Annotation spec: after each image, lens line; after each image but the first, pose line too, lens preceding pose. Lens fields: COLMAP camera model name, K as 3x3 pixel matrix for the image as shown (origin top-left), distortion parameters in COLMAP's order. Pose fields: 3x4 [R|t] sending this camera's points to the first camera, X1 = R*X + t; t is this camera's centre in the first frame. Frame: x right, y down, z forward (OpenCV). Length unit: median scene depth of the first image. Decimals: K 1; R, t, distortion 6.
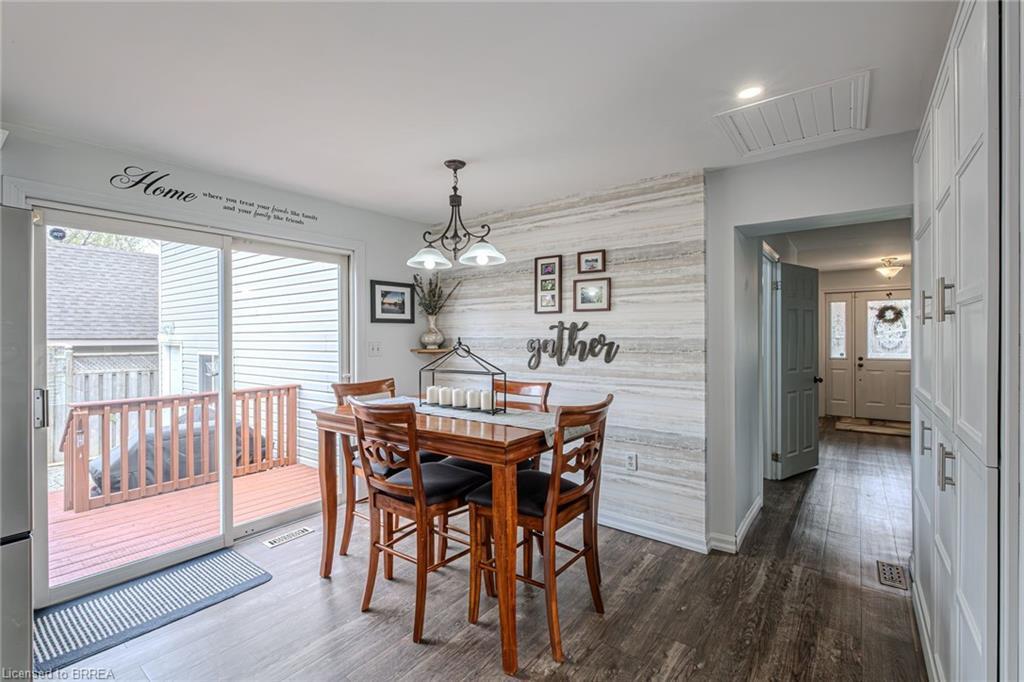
lens RADIAL K [[448.4, 0, 512.7], [0, 448.4, 340.9], [0, 0, 1]] dist [0.013323, -0.000236]
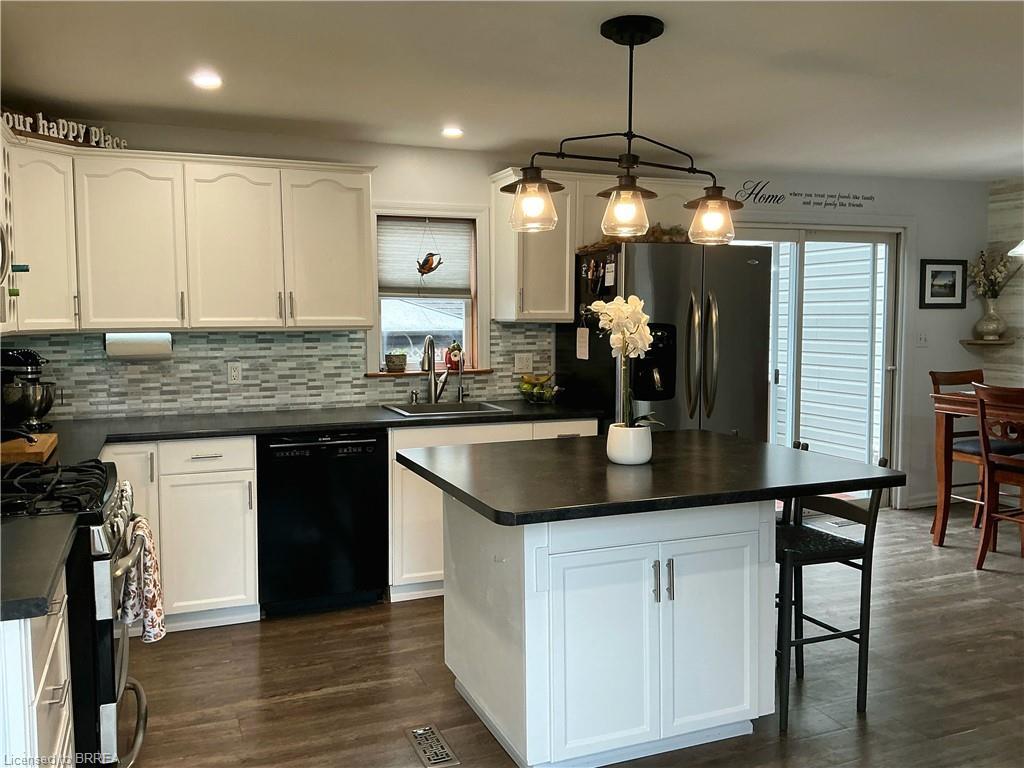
lens RADIAL K [[850.3, 0, 517.7], [0, 850.3, 387.8], [0, 0, 1]] dist [0.097253, -0.192810]
pose [[0.862086, 0.046338, -0.504638, -0.156125], [-0.006569, 0.996749, 0.080304, -0.018395], [0.506719, -0.065914, 0.859588, -0.971730]]
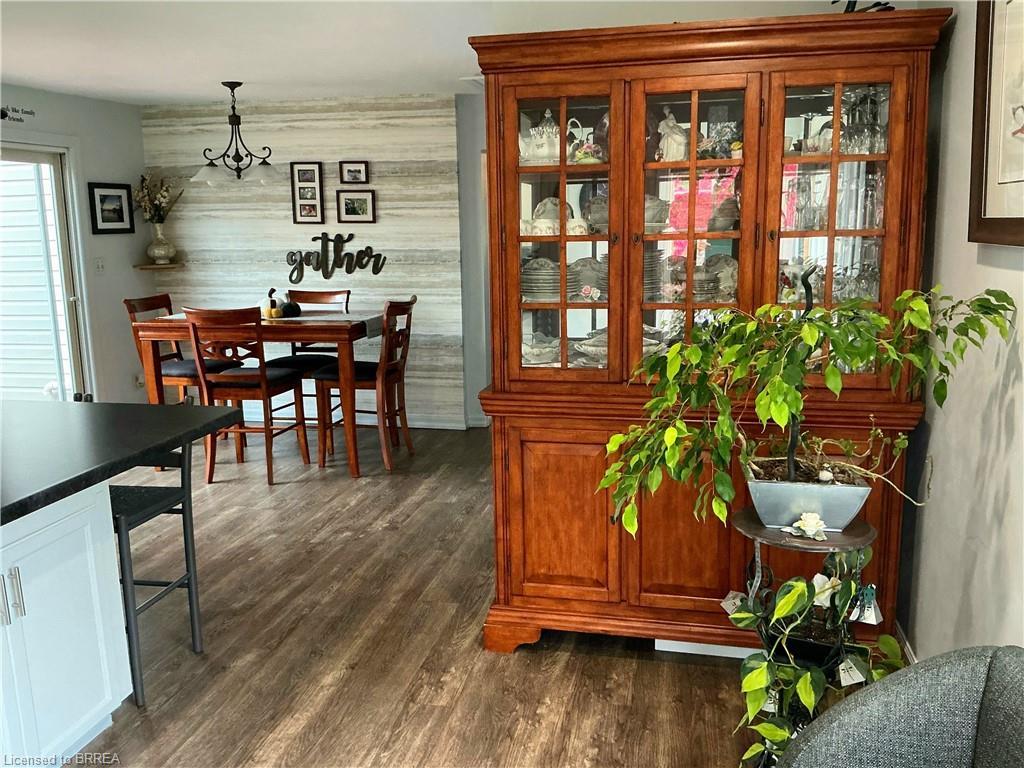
lens RADIAL K [[850.3, 0, 505.0], [0, 850.3, 387.4], [0, 0, 1]] dist [0.097253, -0.192810]
pose [[0.904959, -0.086532, 0.416608, -0.359194], [0.013730, 0.984531, 0.174670, -0.033696], [-0.425278, -0.152349, 0.892148, -0.922577]]
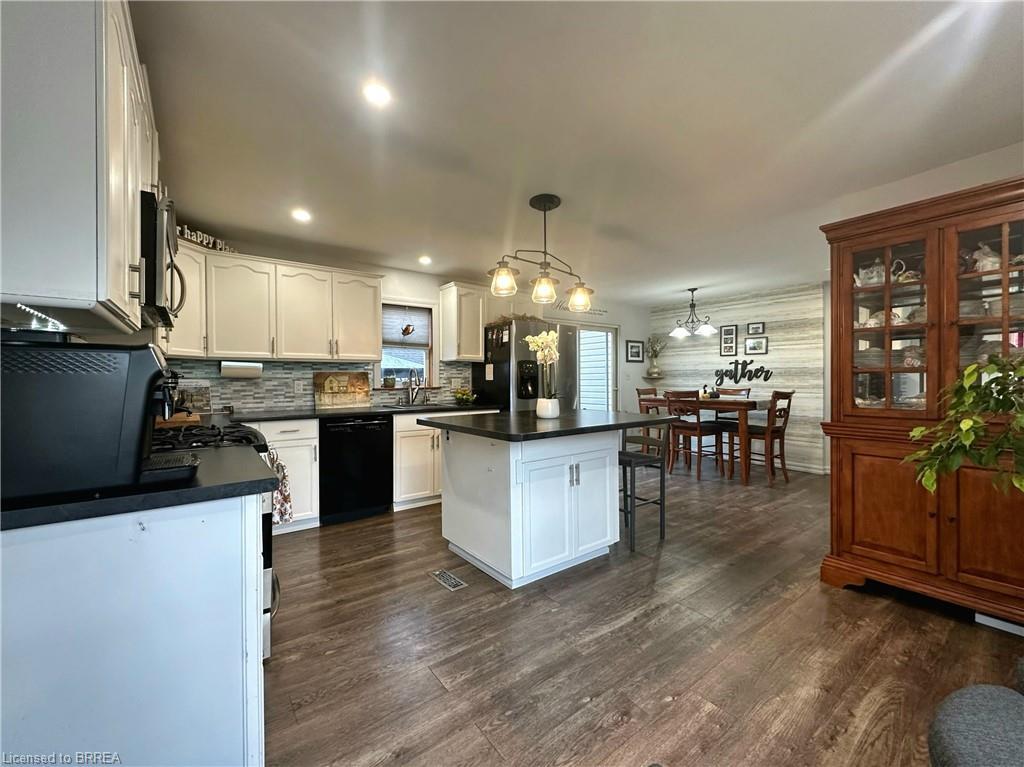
lens RADIAL K [[413.4, 0, 515.0], [0, 413.4, 385.9], [0, 0, 1]] dist [-0.002831, 0.000895]
pose [[0.963507, 0.003217, -0.267663, -0.344113], [-0.001972, 0.999986, 0.004919, 0.062167], [0.267676, -0.004212, 0.963500, -0.977760]]
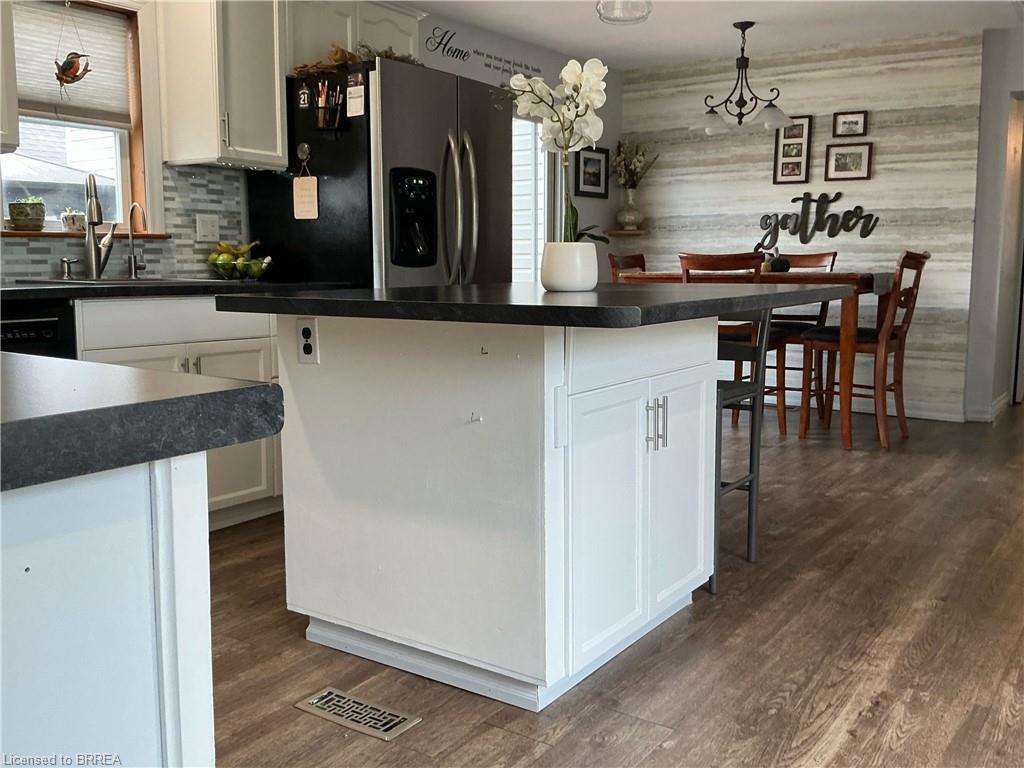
lens RADIAL K [[923.4, 0, 508.7], [0, 923.4, 385.7], [0, 0, 1]] dist [0.081853, -0.152800]
pose [[0.999226, -0.001268, 0.039309, -0.586044], [-0.003571, 0.992426, 0.122796, 0.117256], [-0.039167, -0.122841, 0.991653, -0.897328]]
